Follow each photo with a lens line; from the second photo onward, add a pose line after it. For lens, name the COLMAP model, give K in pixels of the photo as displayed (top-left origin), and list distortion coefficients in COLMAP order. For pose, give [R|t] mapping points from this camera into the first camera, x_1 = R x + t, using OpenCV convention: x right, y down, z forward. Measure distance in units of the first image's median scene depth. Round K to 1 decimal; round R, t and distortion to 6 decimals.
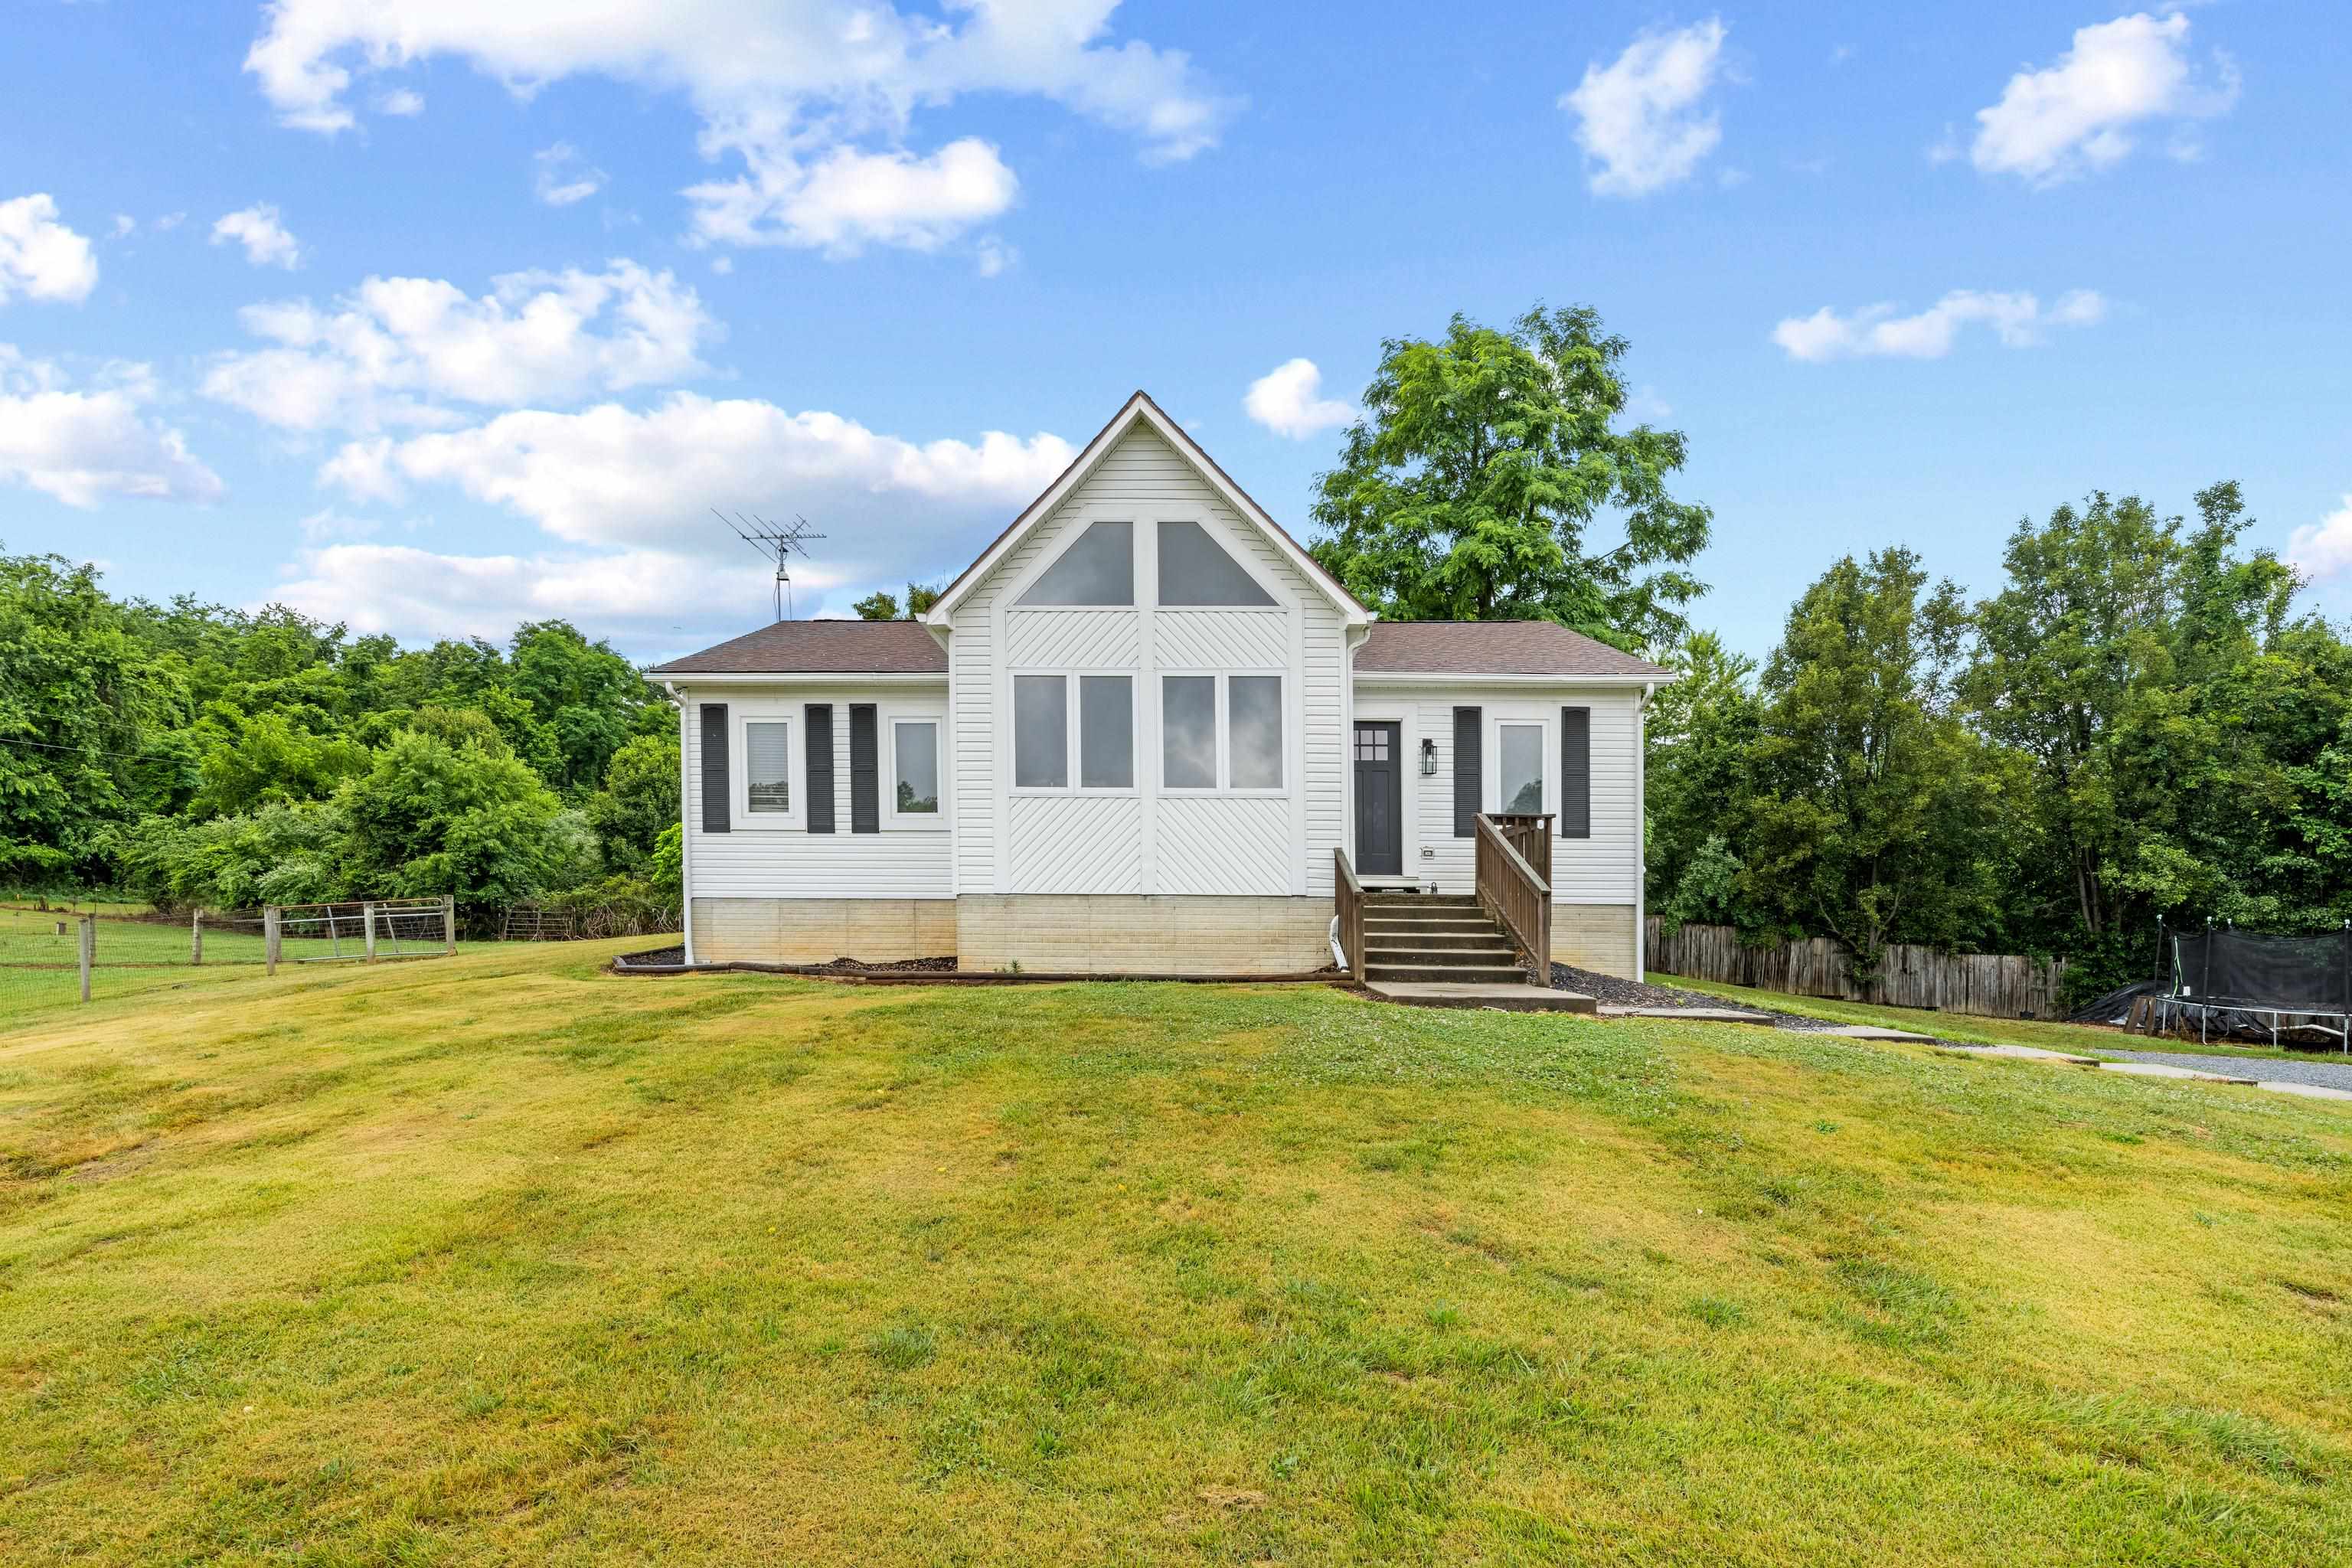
lens RADIAL K [[1083.9, 0, 1172.3], [0, 1083.9, 963.2], [0, 0, 1]] dist [-0.006828, 0.000926]
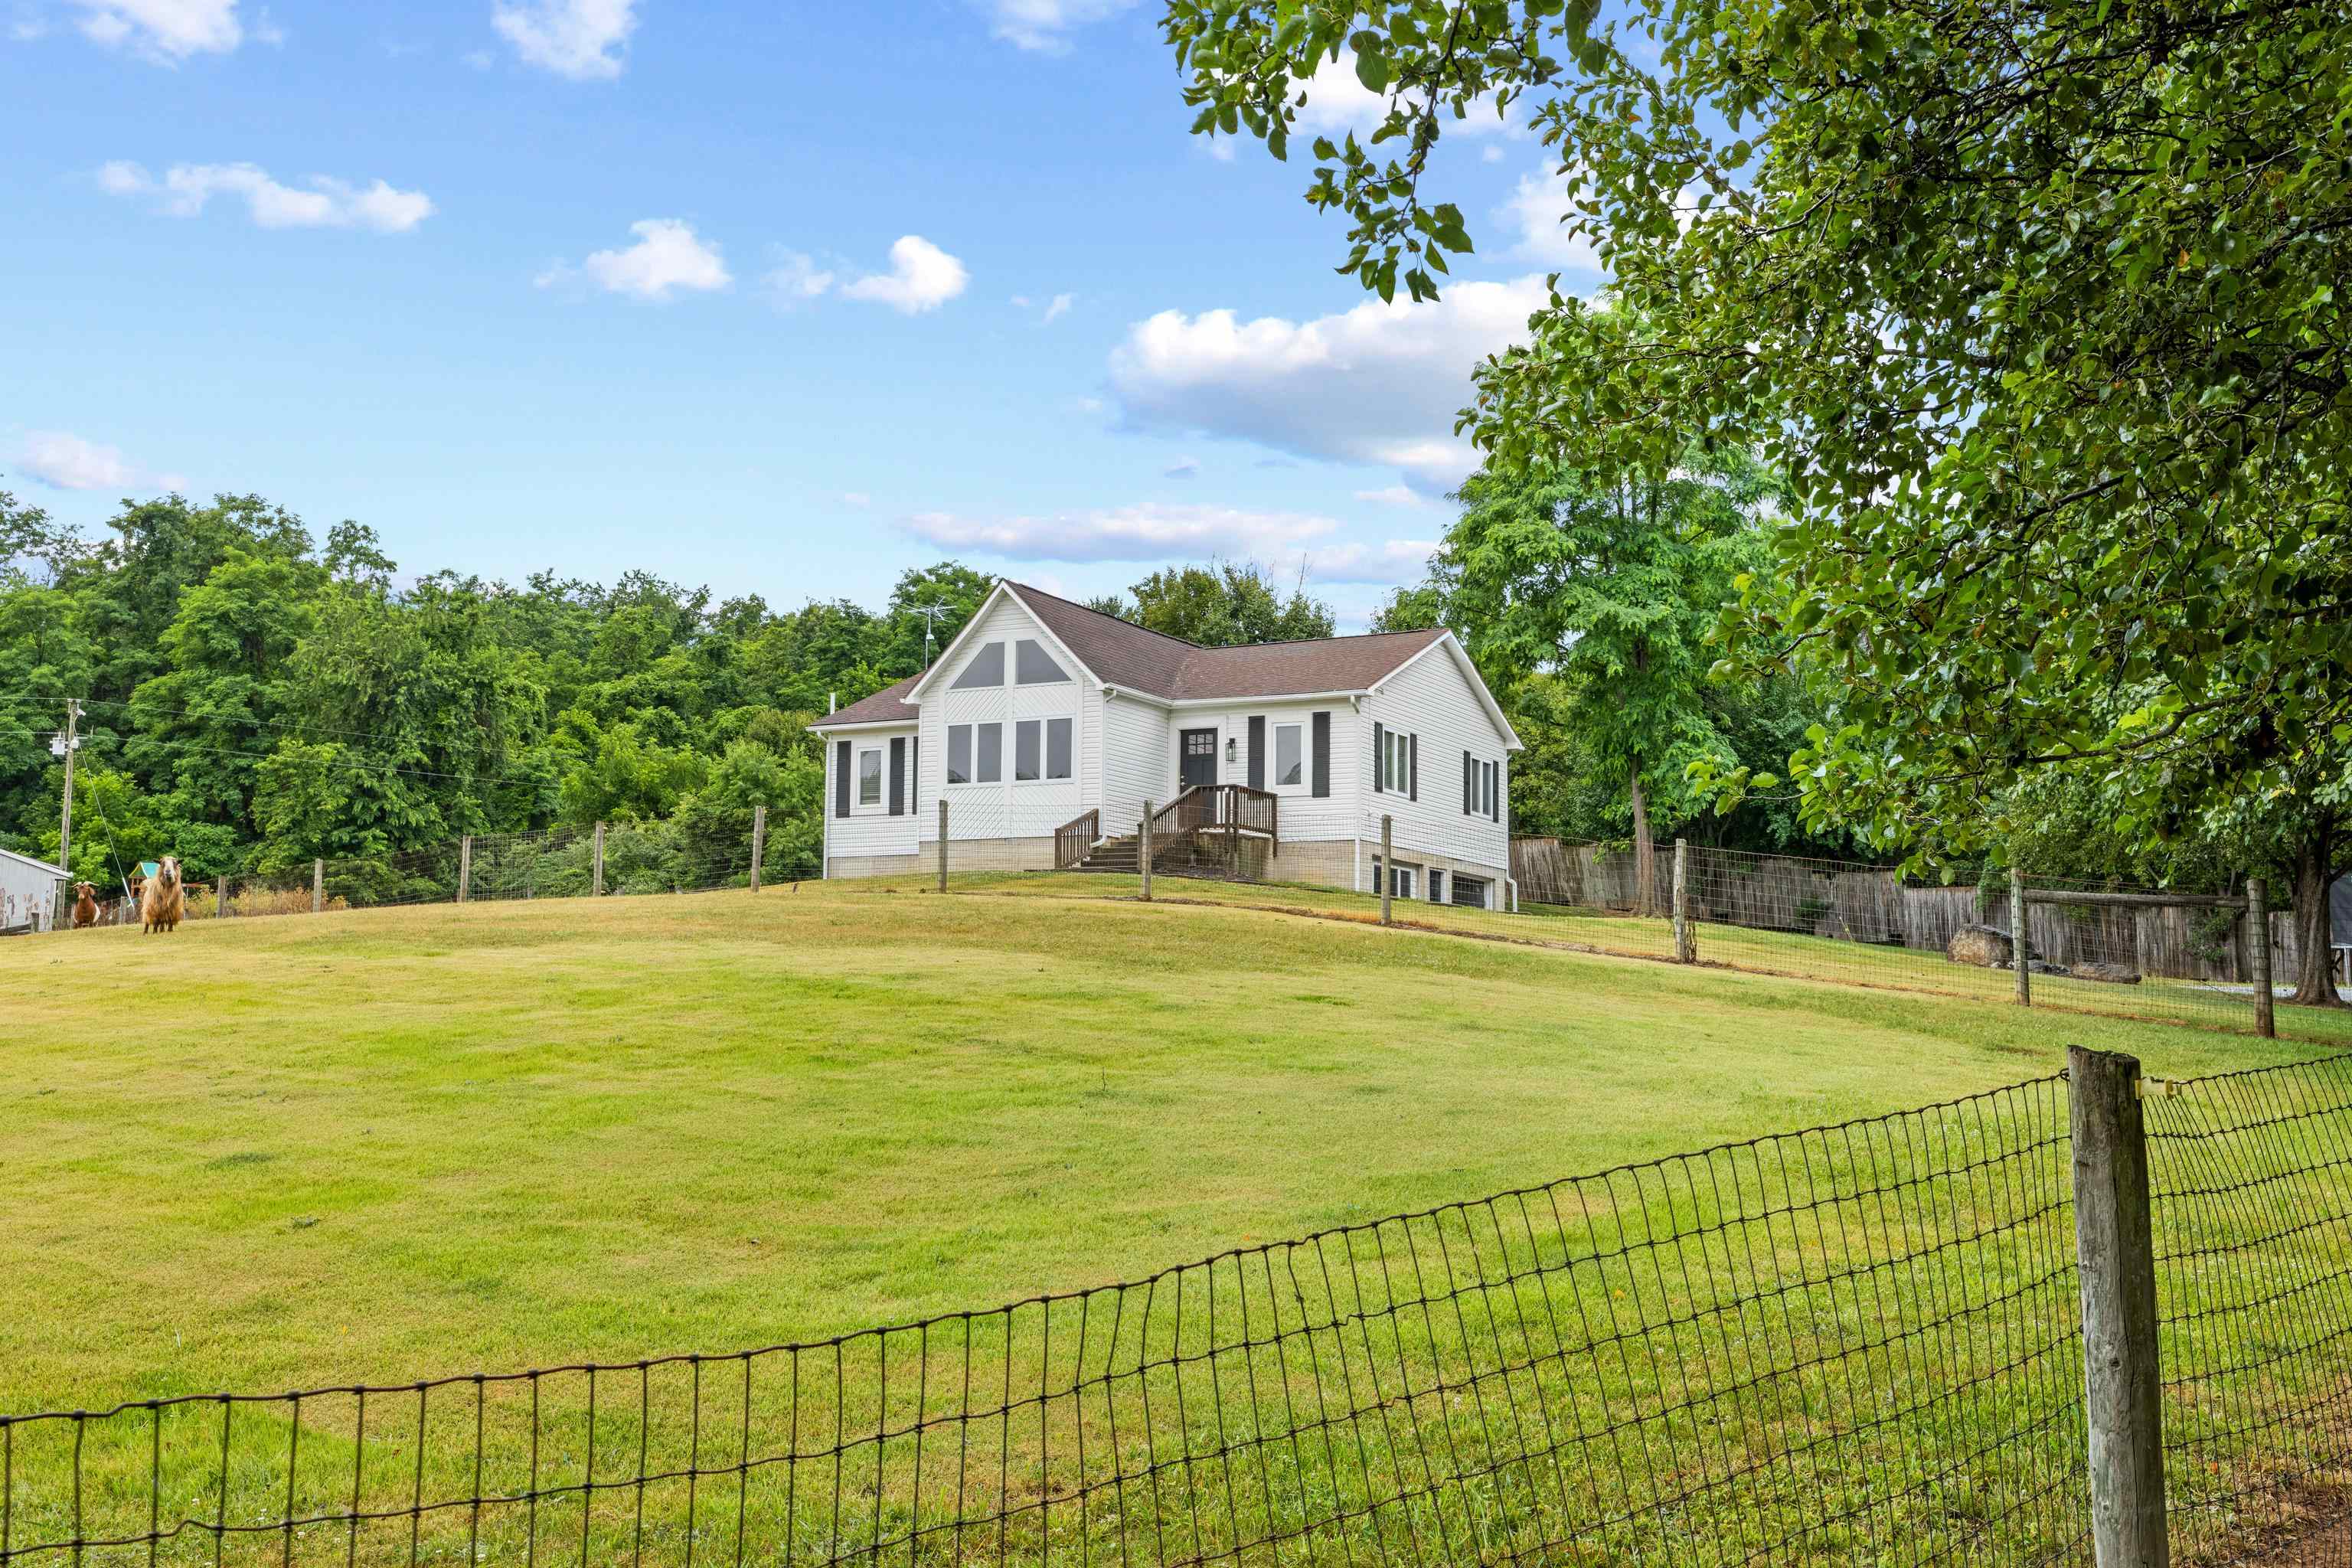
lens RADIAL K [[2284.2, 0, 1180.8], [0, 2284.2, 748.7], [0, 0, 1]] dist [0.002105, -0.012780]
pose [[0.901230, -0.055904, -0.429720, 0.678697], [-0.014505, 0.987197, -0.158847, 0.140498], [0.433098, 0.149391, 0.888880, -0.829220]]
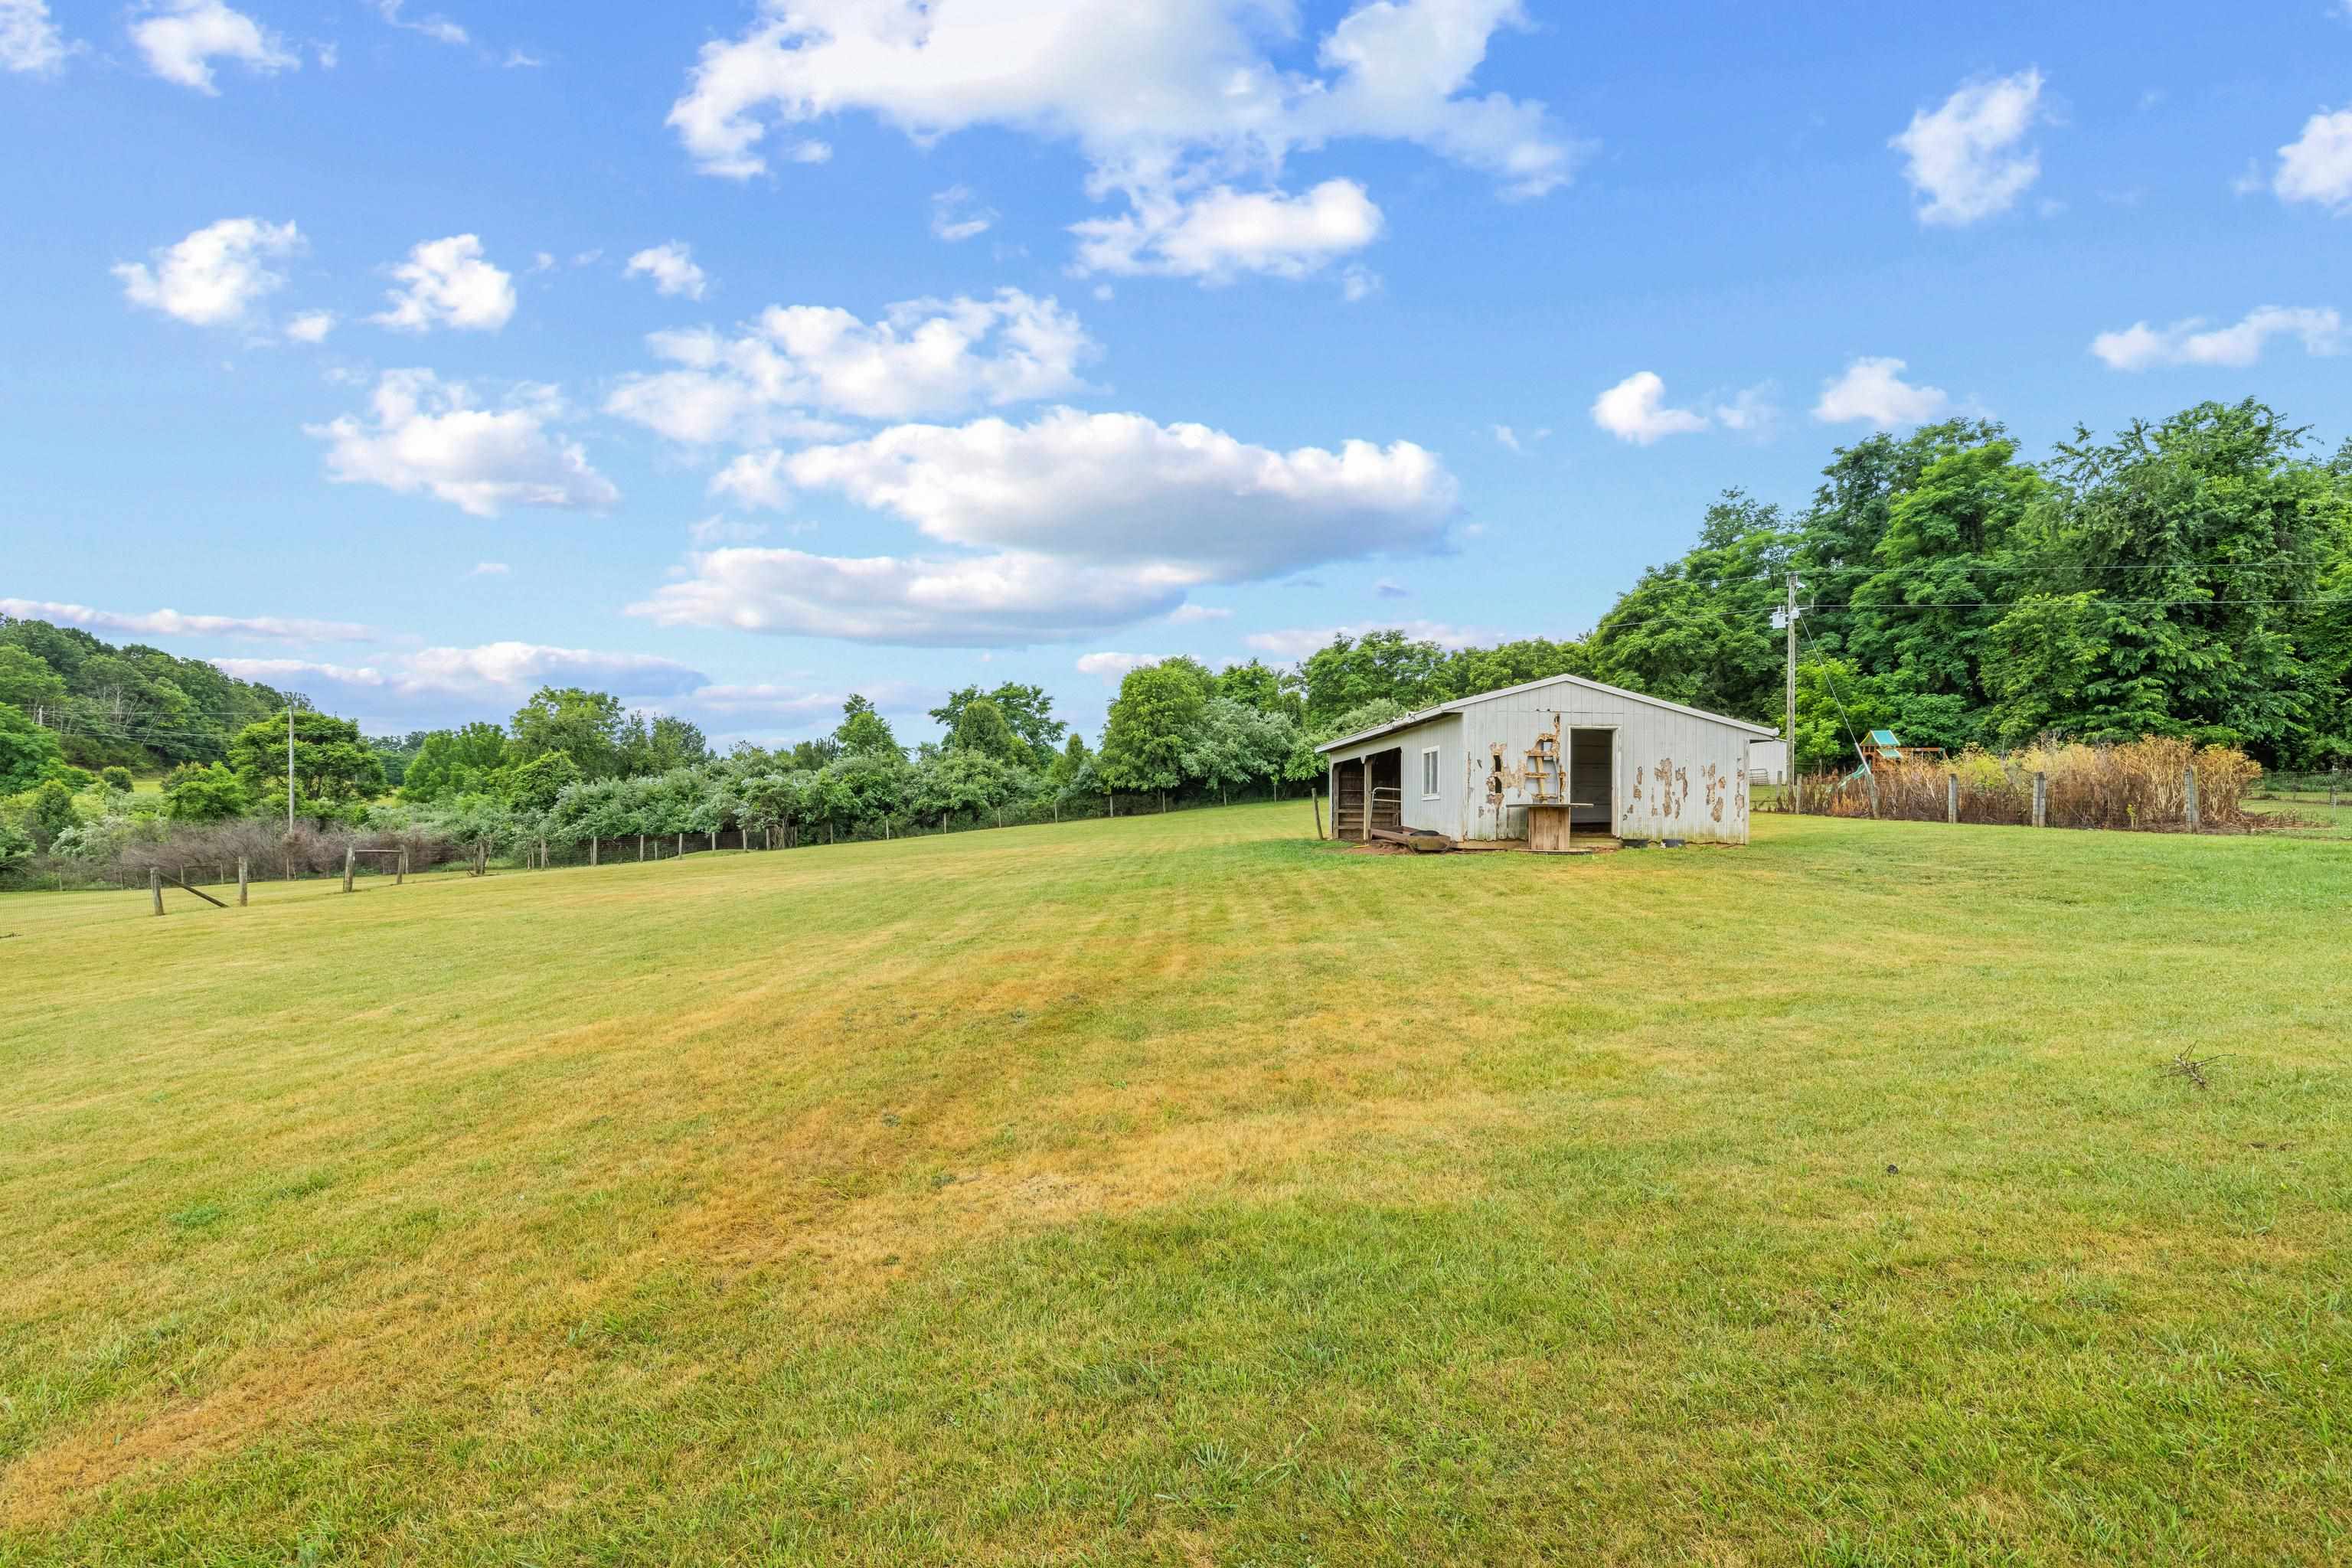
lens RADIAL K [[1012.9, 0, 1179.3], [0, 1012.9, 830.2], [0, 0, 1]] dist [0.002081, 0.000224]
pose [[0.105095, -0.001309, -0.994461, -0.527873], [-0.040219, 0.999175, -0.005565, 0.018268], [0.993649, 0.040581, 0.104956, 0.152253]]
